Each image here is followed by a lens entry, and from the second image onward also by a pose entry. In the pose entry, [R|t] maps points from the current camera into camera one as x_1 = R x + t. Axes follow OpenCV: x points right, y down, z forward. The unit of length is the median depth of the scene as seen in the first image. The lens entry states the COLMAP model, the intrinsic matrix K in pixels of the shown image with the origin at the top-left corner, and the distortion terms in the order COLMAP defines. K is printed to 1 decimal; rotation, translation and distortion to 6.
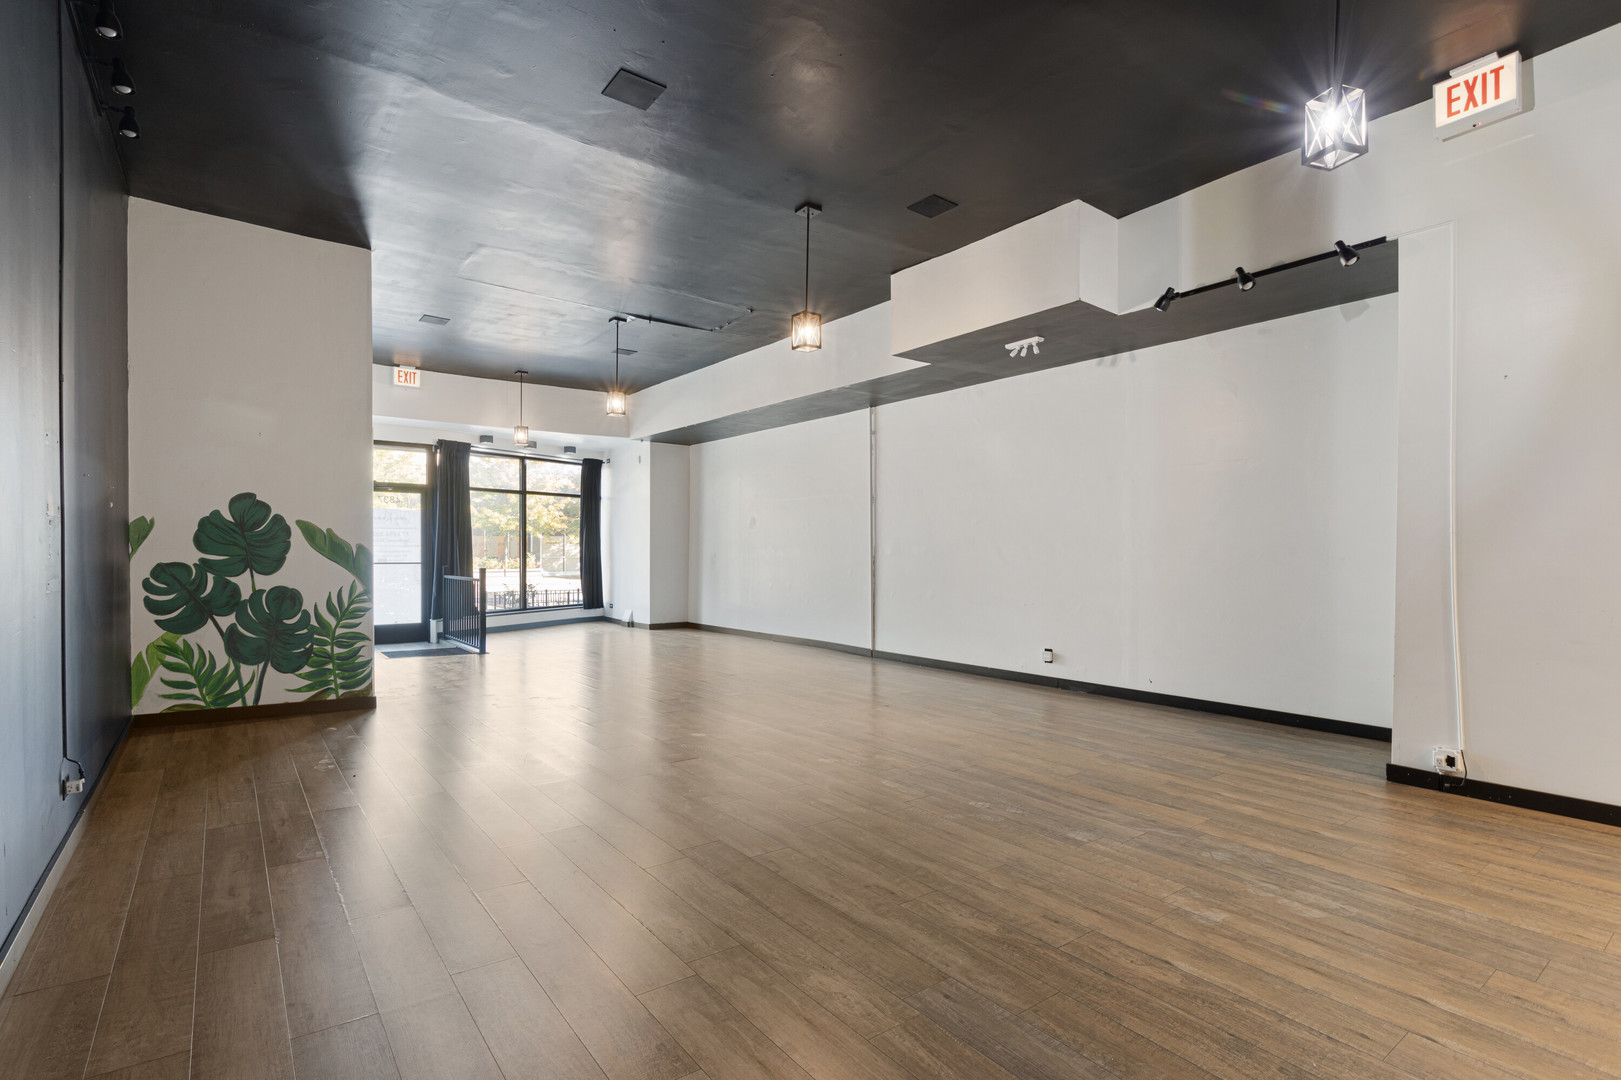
lens RADIAL K [[777.4, 0, 810.7], [0, 777.4, 558.9], [0, 0, 1]] dist [-0.006987, 0.000468]
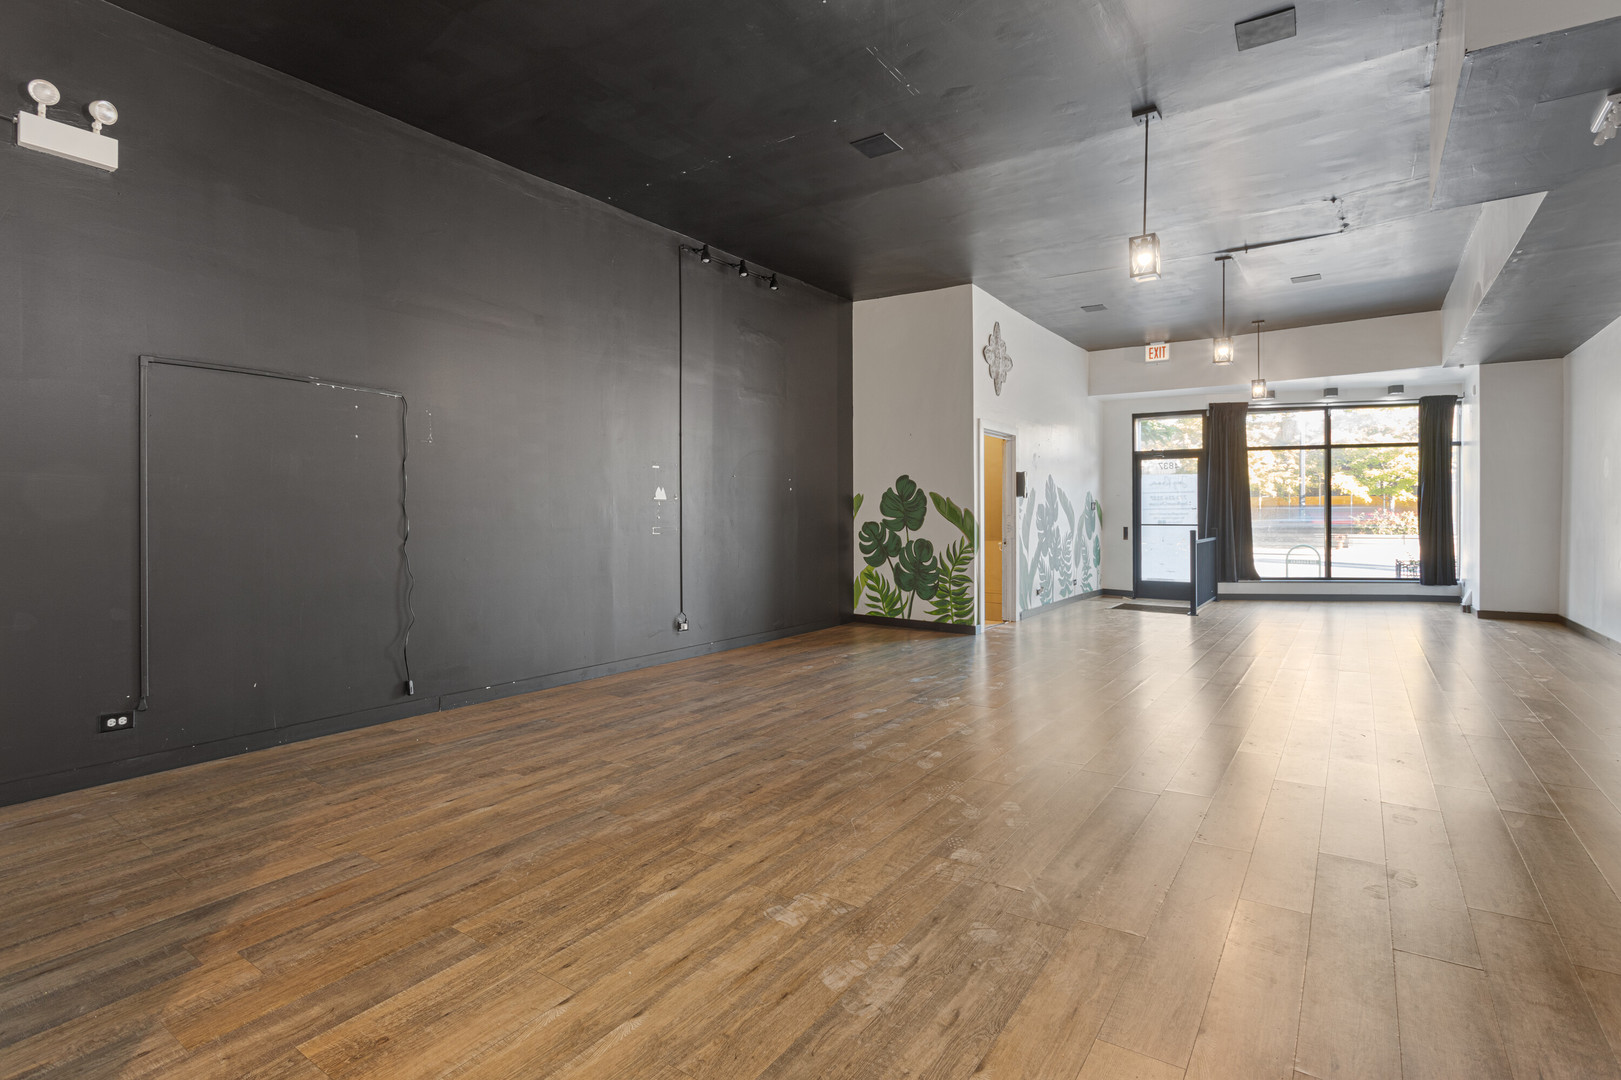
lens RADIAL K [[796.1, 0, 810.7], [0, 796.1, 516.8], [0, 0, 1]] dist [-0.018881, -0.000138]
pose [[0.315132, -0.001236, -0.949047, 0.662472], [-0.005216, 0.999982, -0.003034, 0.000148], [0.949033, 0.005906, 0.315120, 0.347592]]
